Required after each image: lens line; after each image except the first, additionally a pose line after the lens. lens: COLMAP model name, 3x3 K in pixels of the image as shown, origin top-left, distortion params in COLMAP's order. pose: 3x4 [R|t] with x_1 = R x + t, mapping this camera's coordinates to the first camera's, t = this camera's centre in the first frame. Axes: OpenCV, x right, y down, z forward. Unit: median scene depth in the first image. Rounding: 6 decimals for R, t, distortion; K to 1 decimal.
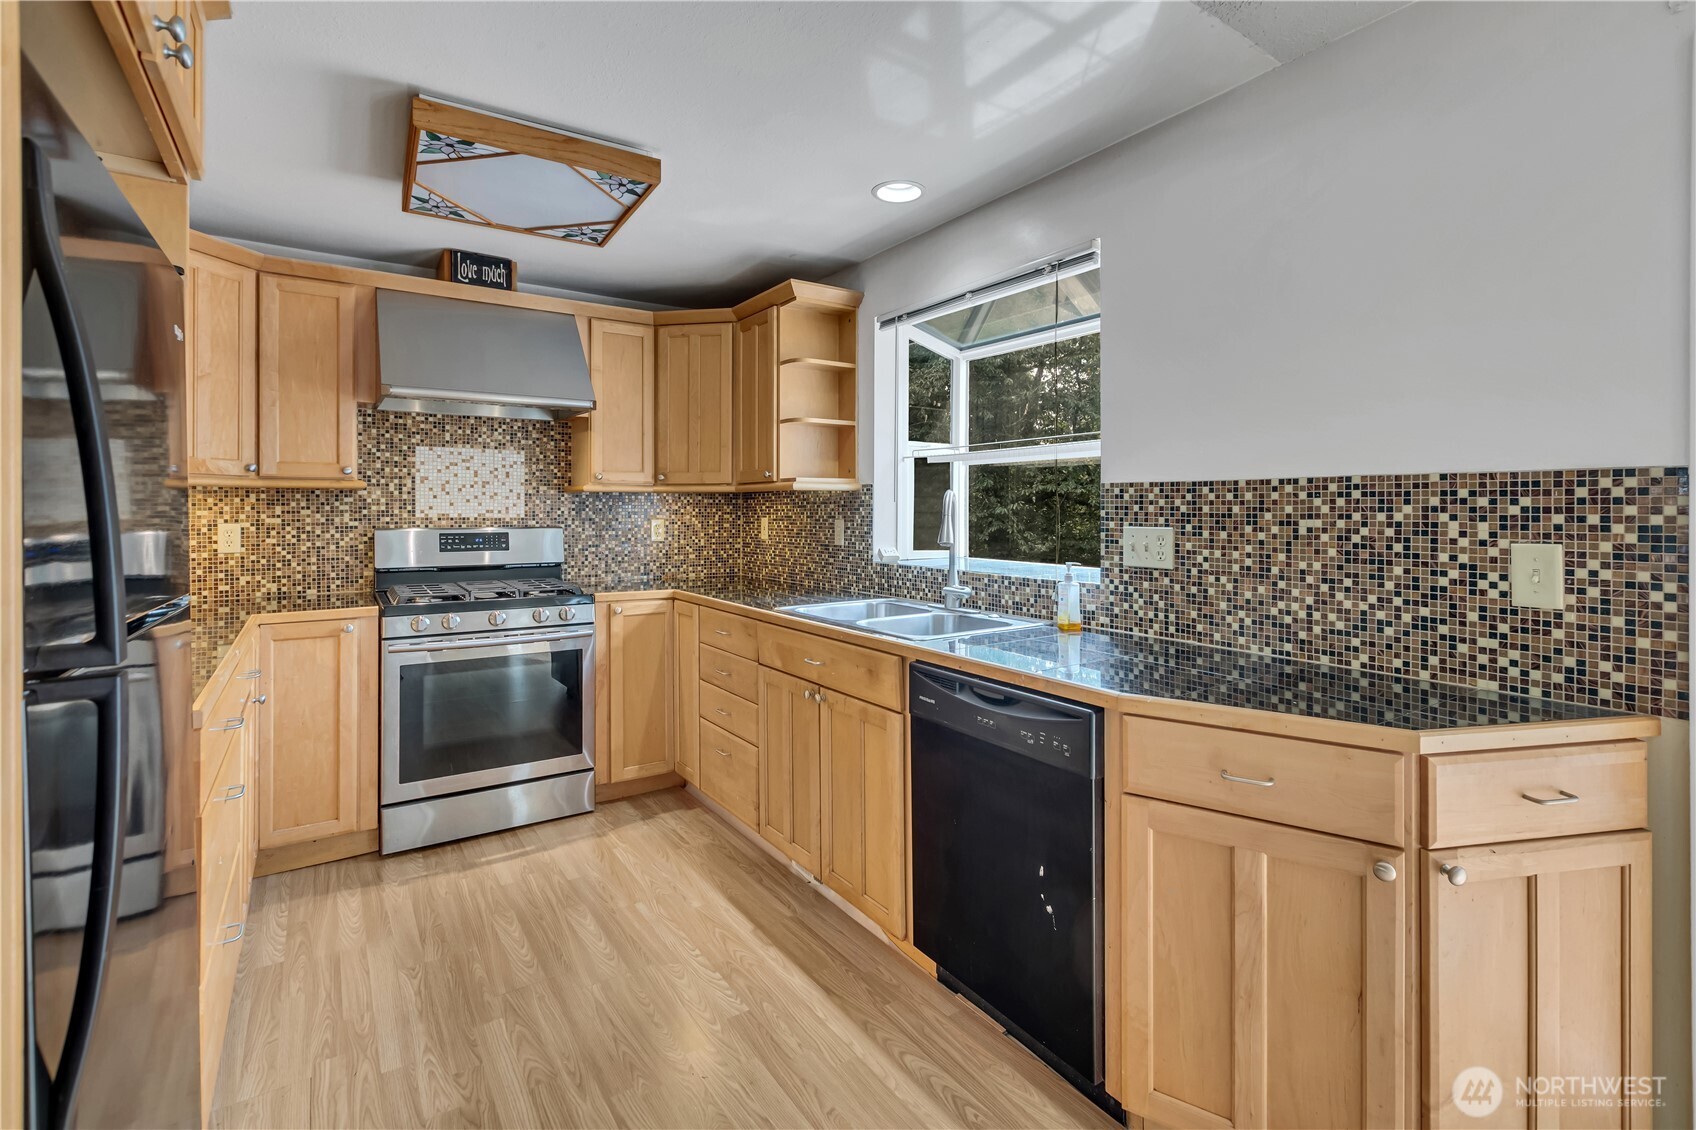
lens RADIAL K [[791.9, 0, 859.2], [0, 791.9, 507.3], [0, 0, 1]] dist [-0.002735, 0.002025]
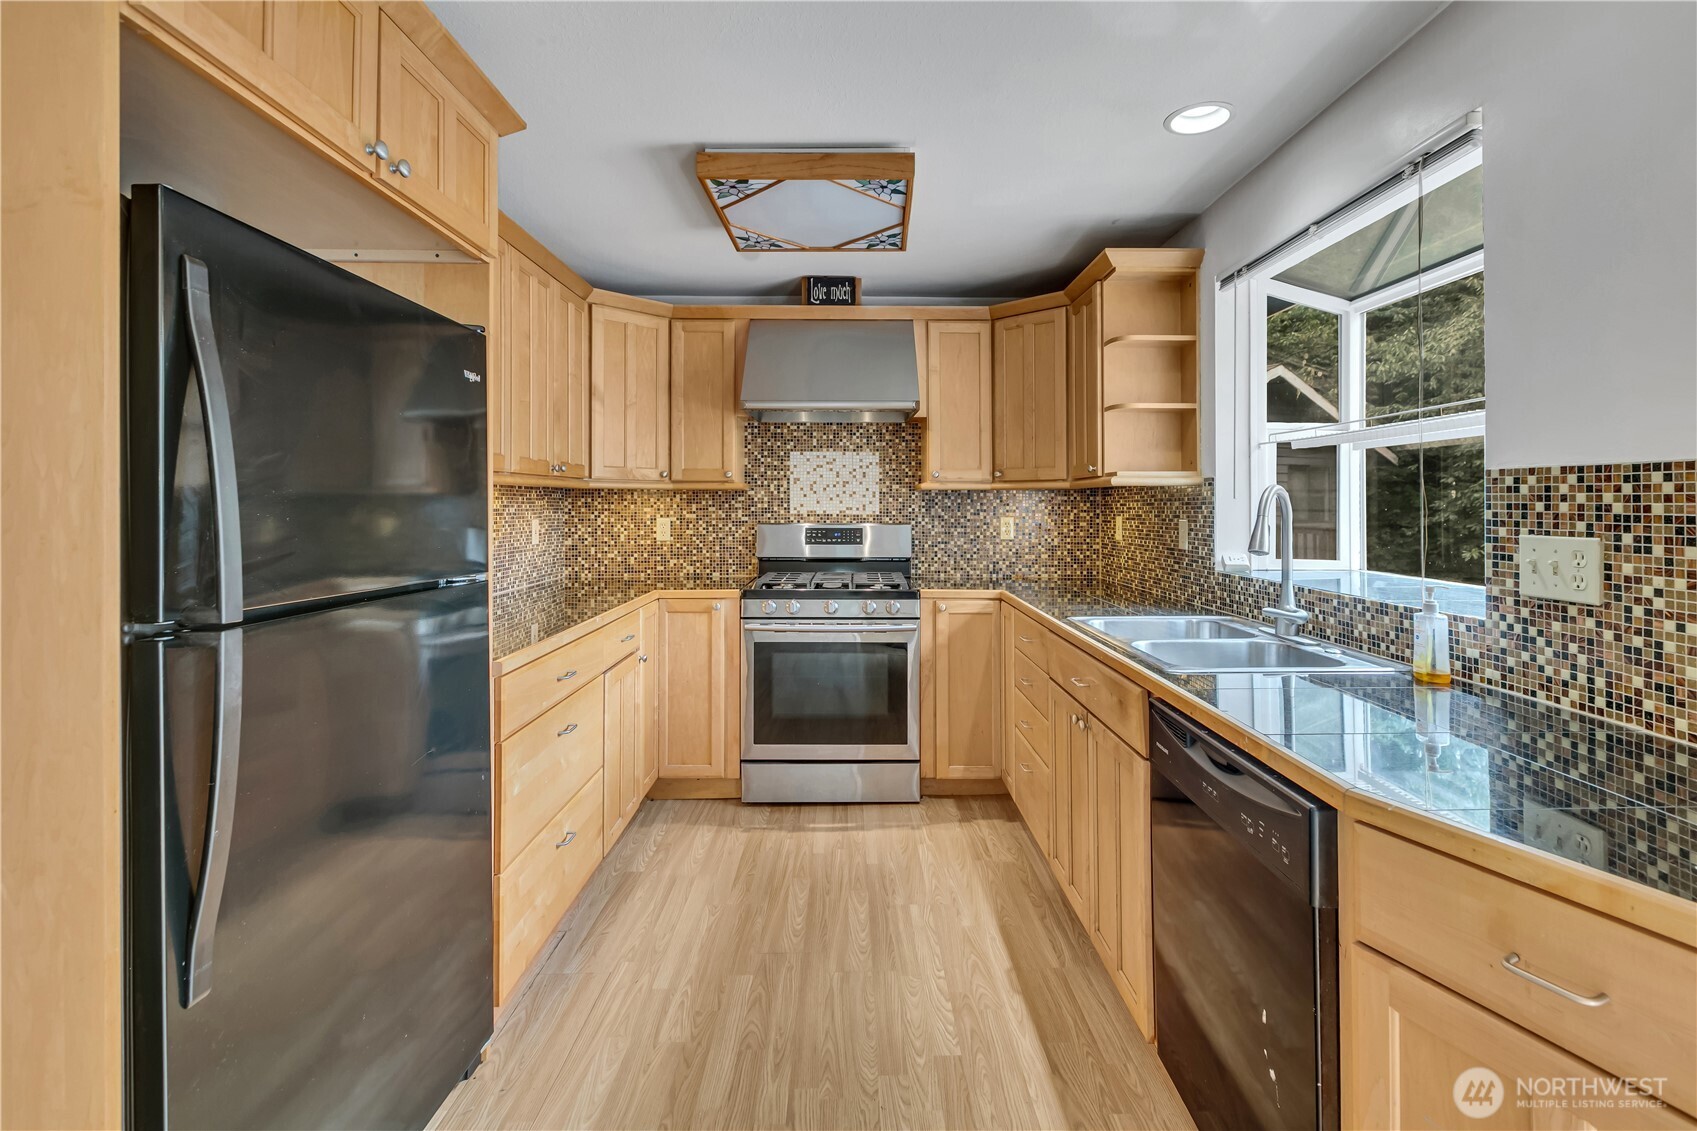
lens RADIAL K [[792.4, 0, 855.1], [0, 792.4, 497.5], [0, 0, 1]] dist [-0.002735, 0.002025]
pose [[0.832045, -0.006086, -0.554675, 0.226415], [0.001999, 0.999966, -0.007972, -0.002492], [0.554705, 0.005524, 0.832029, 0.138758]]
